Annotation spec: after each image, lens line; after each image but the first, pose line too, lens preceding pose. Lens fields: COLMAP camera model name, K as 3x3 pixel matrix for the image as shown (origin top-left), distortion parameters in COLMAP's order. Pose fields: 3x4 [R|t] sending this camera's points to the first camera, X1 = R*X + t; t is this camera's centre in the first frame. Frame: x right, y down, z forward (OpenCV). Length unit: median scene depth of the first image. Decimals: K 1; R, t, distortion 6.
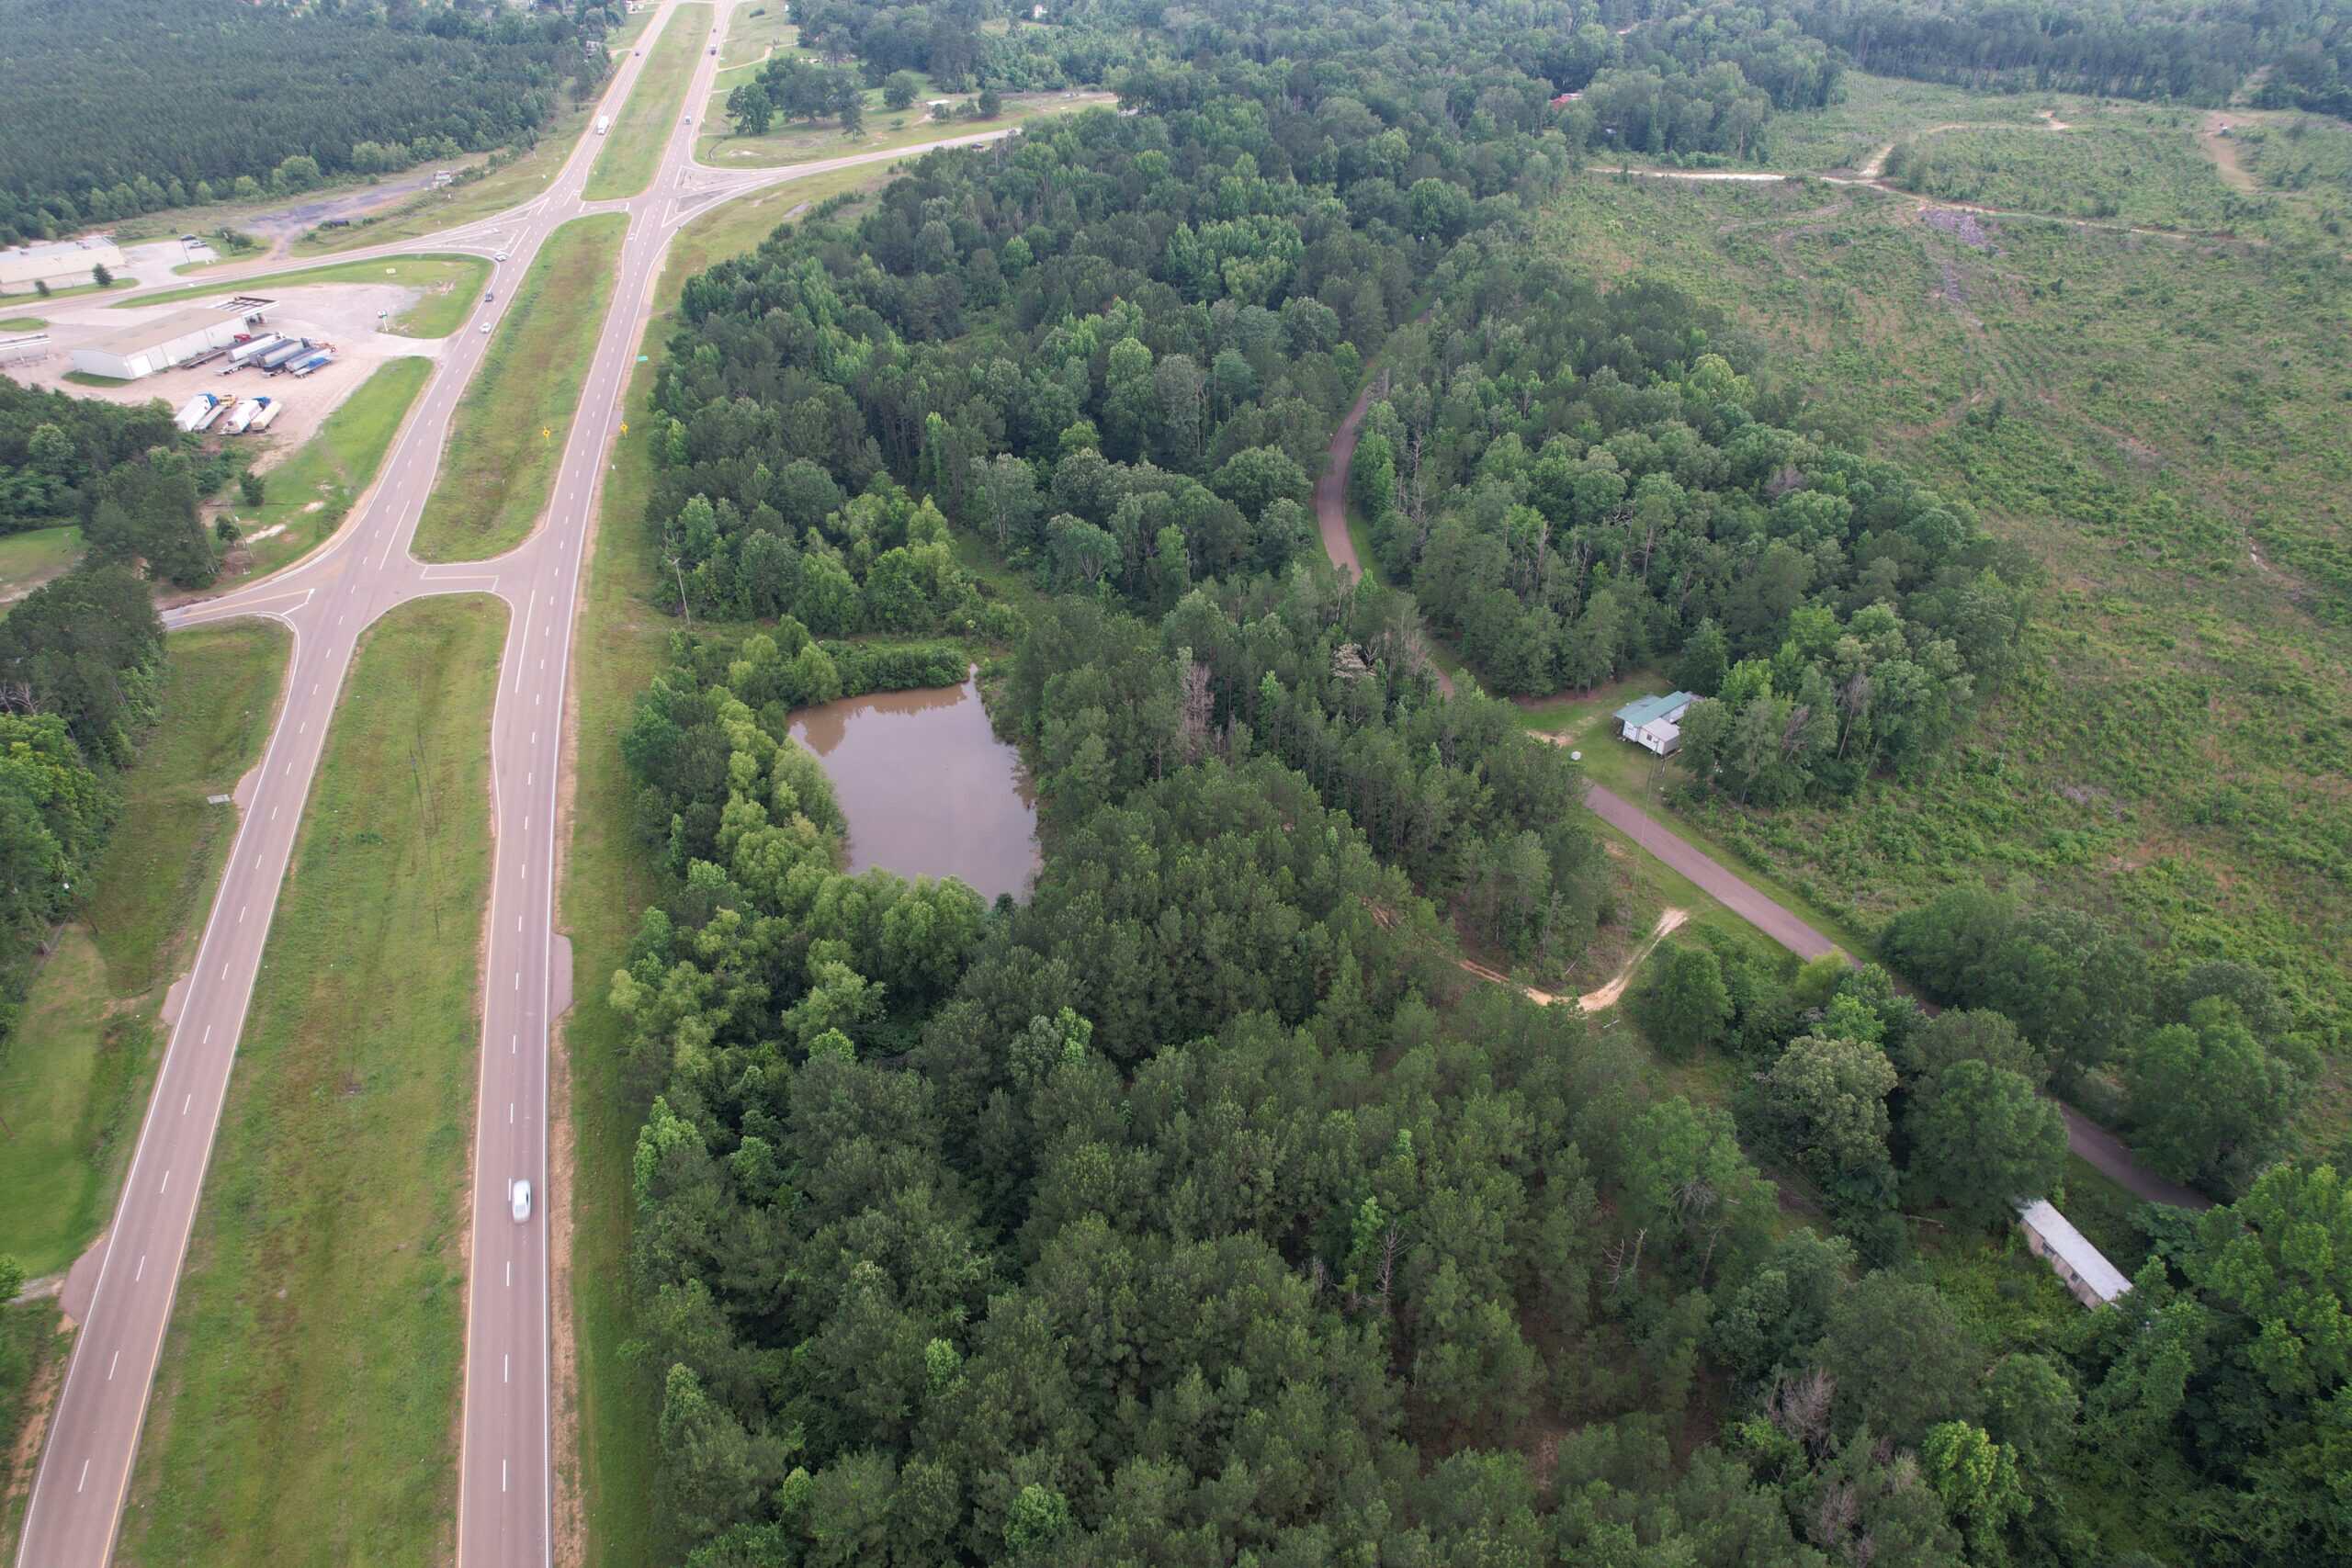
lens RADIAL K [[1506.0, 0, 1183.7], [0, 1506.0, 780.0], [0, 0, 1]] dist [-0.078885, 0.073676]
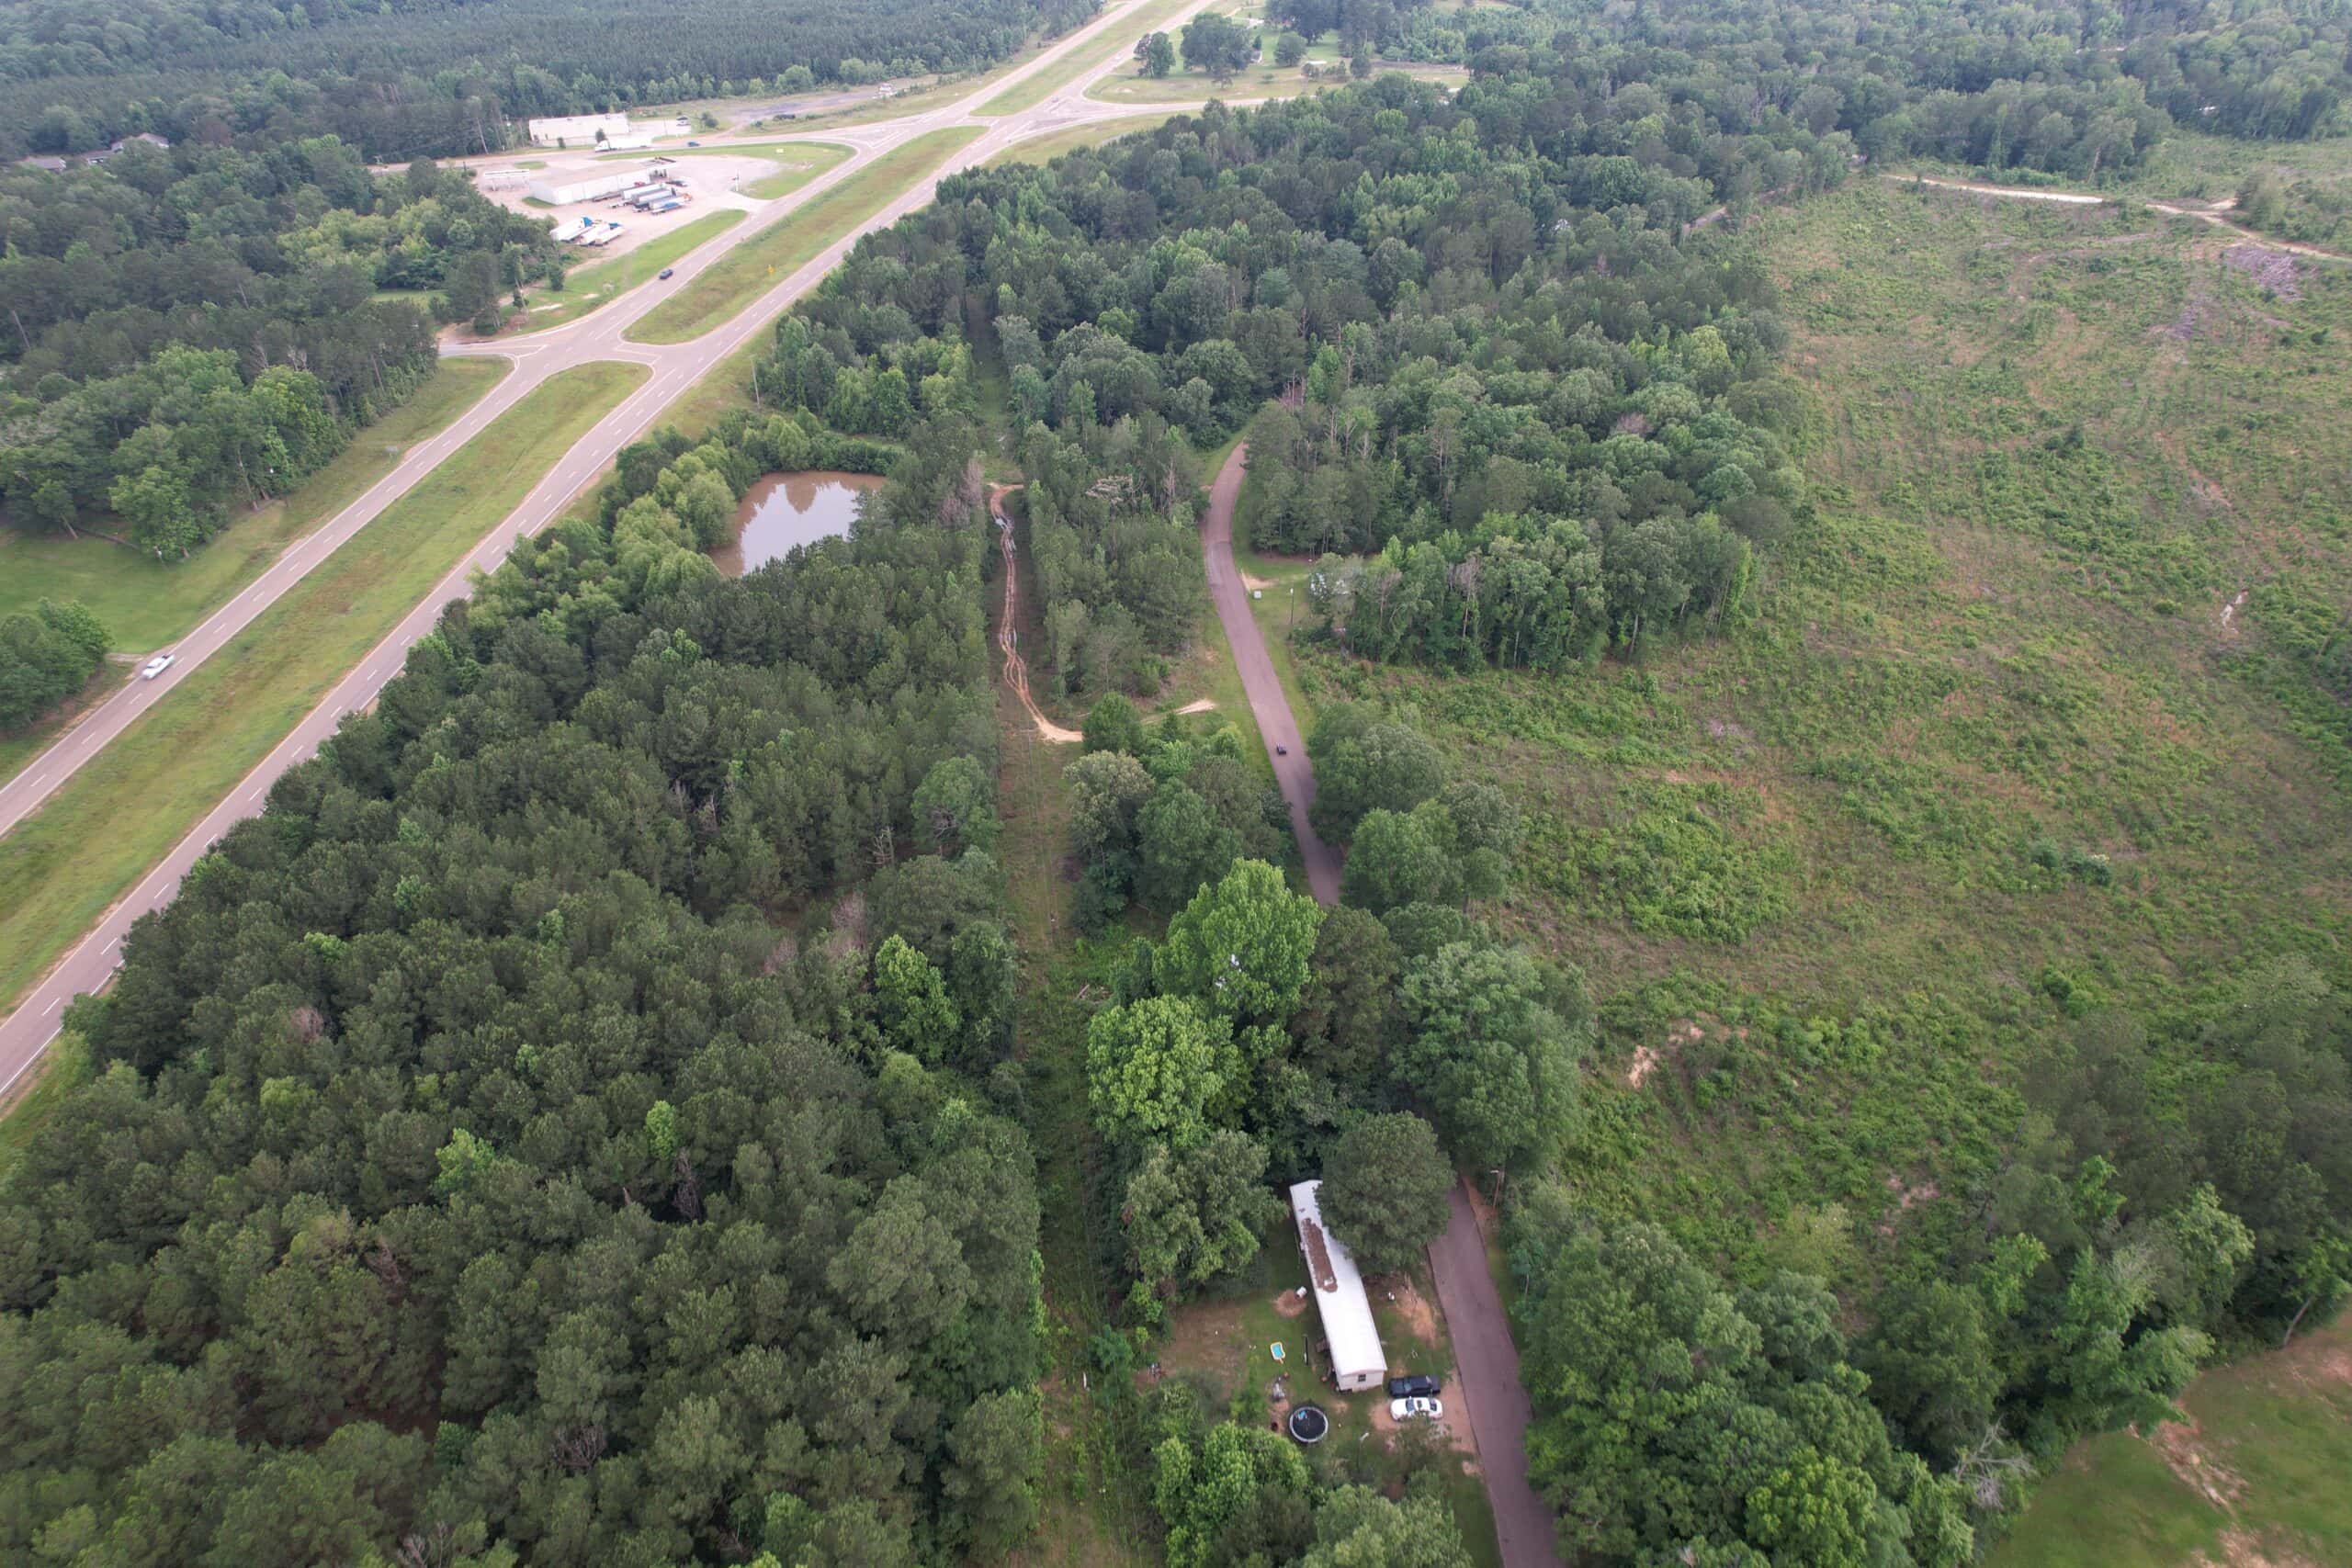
lens RADIAL K [[1506.0, 0, 1183.7], [0, 1506.0, 780.0], [0, 0, 1]] dist [-0.078885, 0.073676]
pose [[0.914980, 0.229147, -0.332119, 0.471985], [-0.226675, 0.972848, 0.046736, 0.062326], [0.333811, 0.032521, 0.942079, -0.100575]]
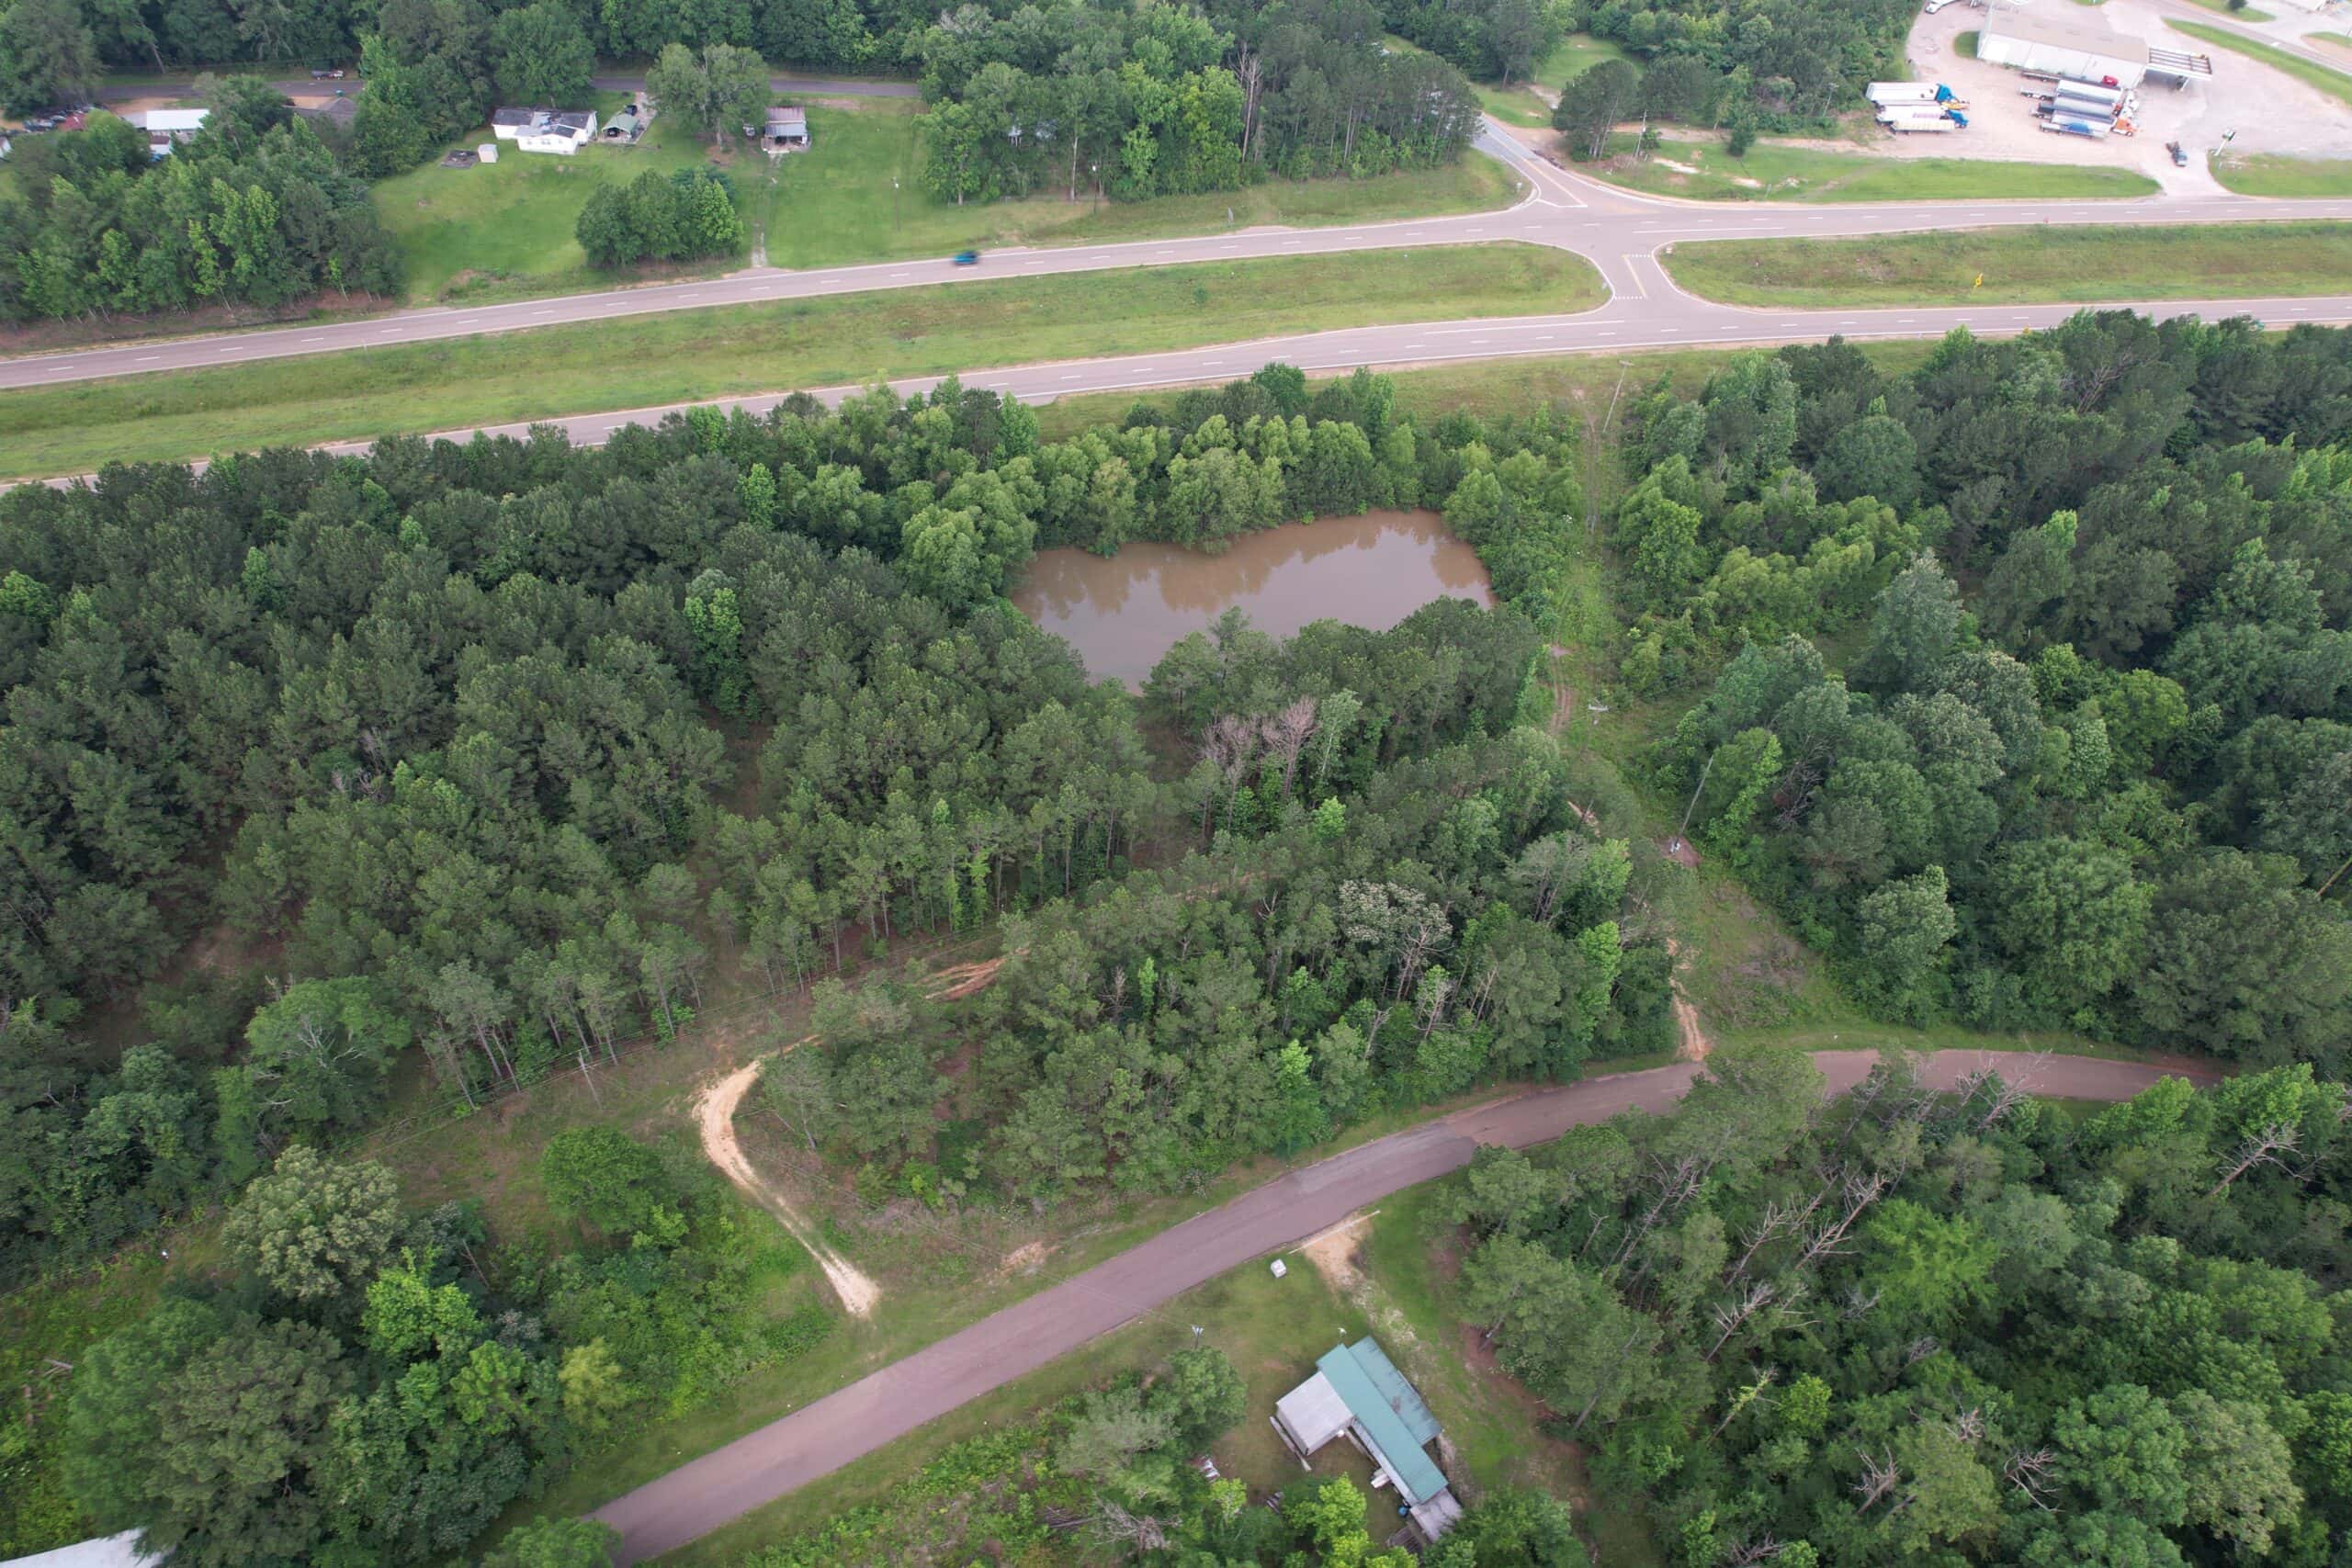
lens RADIAL K [[1506.0, 0, 1183.7], [0, 1506.0, 780.0], [0, 0, 1]] dist [-0.078885, 0.073676]
pose [[-0.047602, 0.718635, -0.693756, 0.393396], [-0.623437, 0.521278, 0.582748, -0.316973], [0.780423, 0.460254, 0.423210, 0.469424]]
